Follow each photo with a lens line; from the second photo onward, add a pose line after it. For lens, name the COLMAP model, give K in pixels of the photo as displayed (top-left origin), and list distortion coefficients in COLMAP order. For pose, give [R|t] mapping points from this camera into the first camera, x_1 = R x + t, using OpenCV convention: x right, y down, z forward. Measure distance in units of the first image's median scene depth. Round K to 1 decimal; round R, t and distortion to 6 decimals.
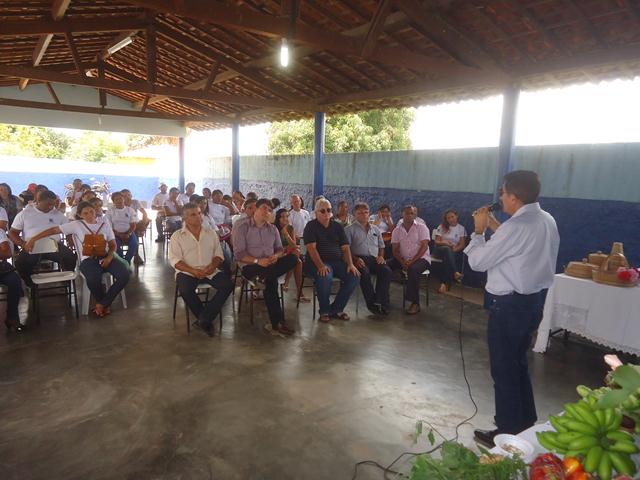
lens RADIAL K [[462.9, 0, 320.0], [0, 462.9, 240.0], [0, 0, 1]] dist [-0.008931, 0.002113]
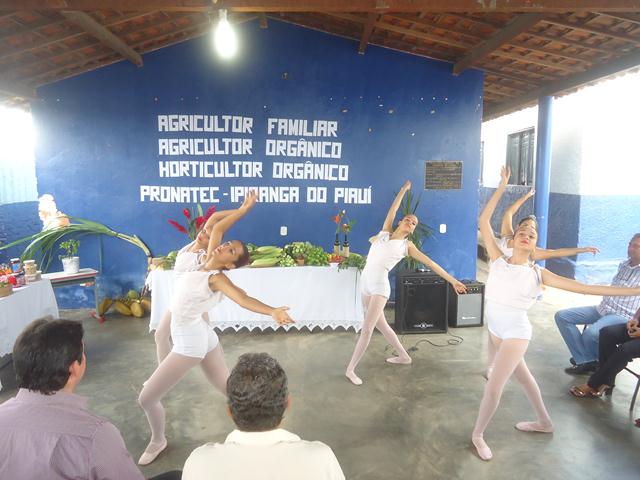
lens RADIAL K [[462.9, 0, 320.0], [0, 462.9, 240.0], [0, 0, 1]] dist [-0.008931, 0.002113]
pose [[-0.827868, -0.104898, 0.551028, -0.300661], [0.052264, 0.963660, 0.261971, -0.146130], [-0.558484, 0.245676, -0.792300, 0.784879]]
